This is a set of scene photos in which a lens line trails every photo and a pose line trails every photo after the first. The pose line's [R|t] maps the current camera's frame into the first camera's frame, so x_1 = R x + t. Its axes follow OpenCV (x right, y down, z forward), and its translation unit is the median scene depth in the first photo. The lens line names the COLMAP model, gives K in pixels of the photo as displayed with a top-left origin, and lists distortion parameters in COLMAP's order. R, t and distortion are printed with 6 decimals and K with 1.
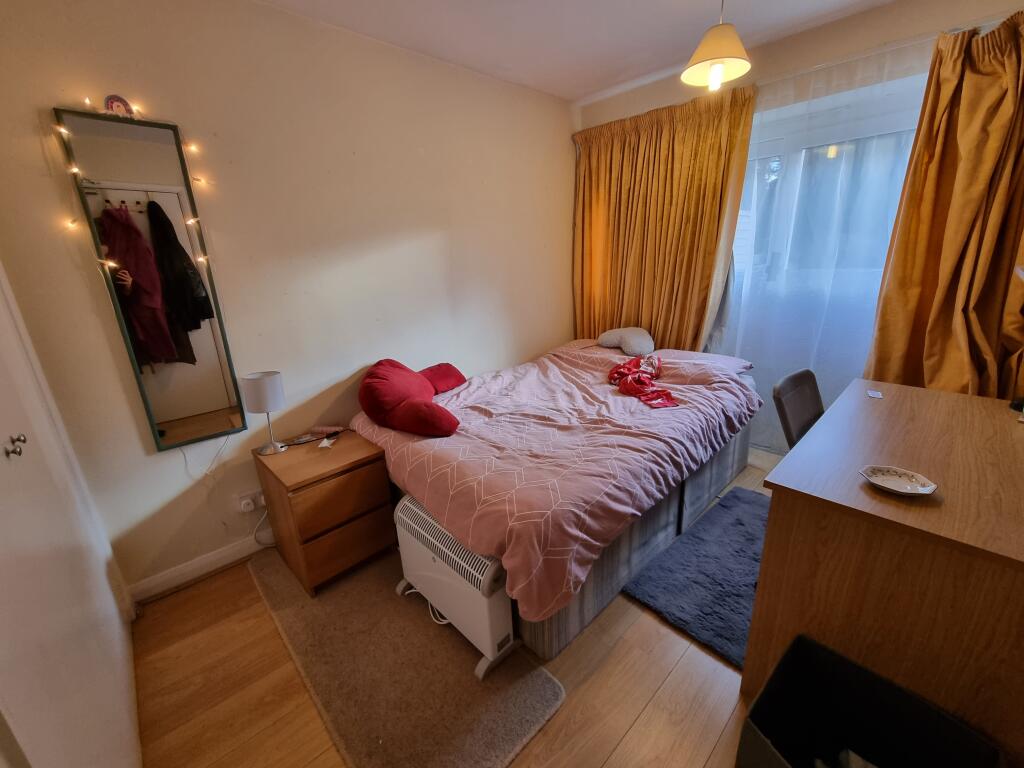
lens RADIAL K [[415.8, 0, 512.0], [0, 415.8, 384.0], [0, 0, 1]] dist [-0.000179, -0.002530]
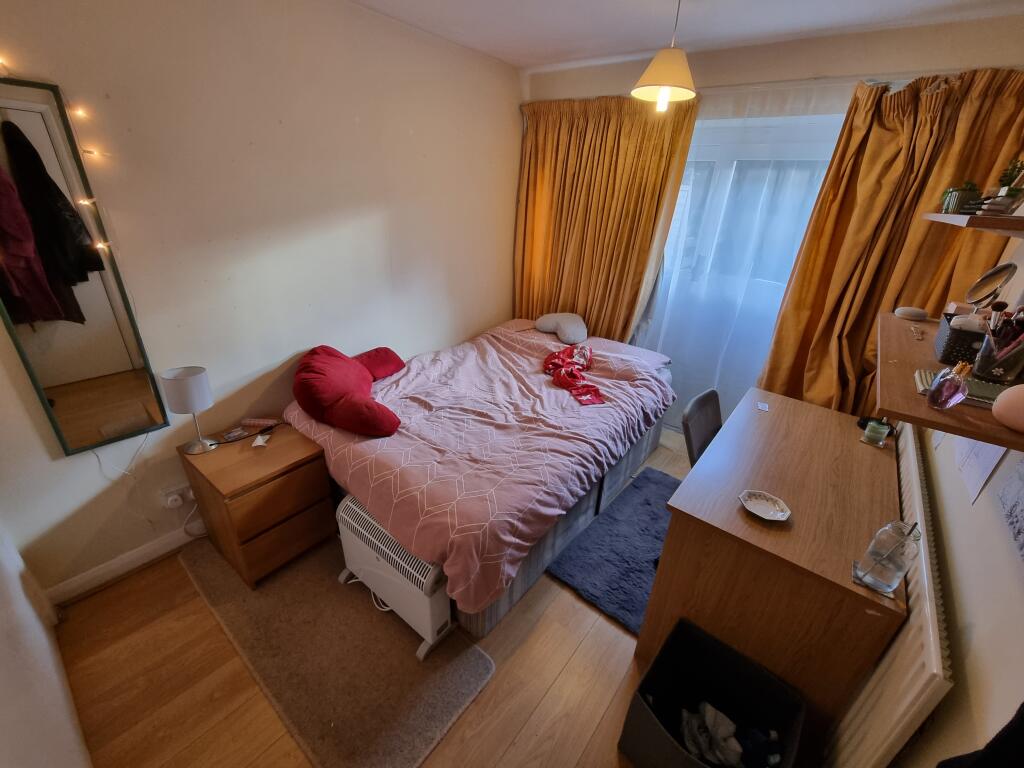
lens RADIAL K [[415.8, 0, 512.0], [0, 415.8, 384.0], [0, 0, 1]] dist [-0.000179, -0.002530]
pose [[0.986614, 0.021113, 0.161699, -0.023663], [-0.043782, 0.989472, 0.137942, -0.159414], [-0.157084, -0.143175, 0.977152, -0.034465]]
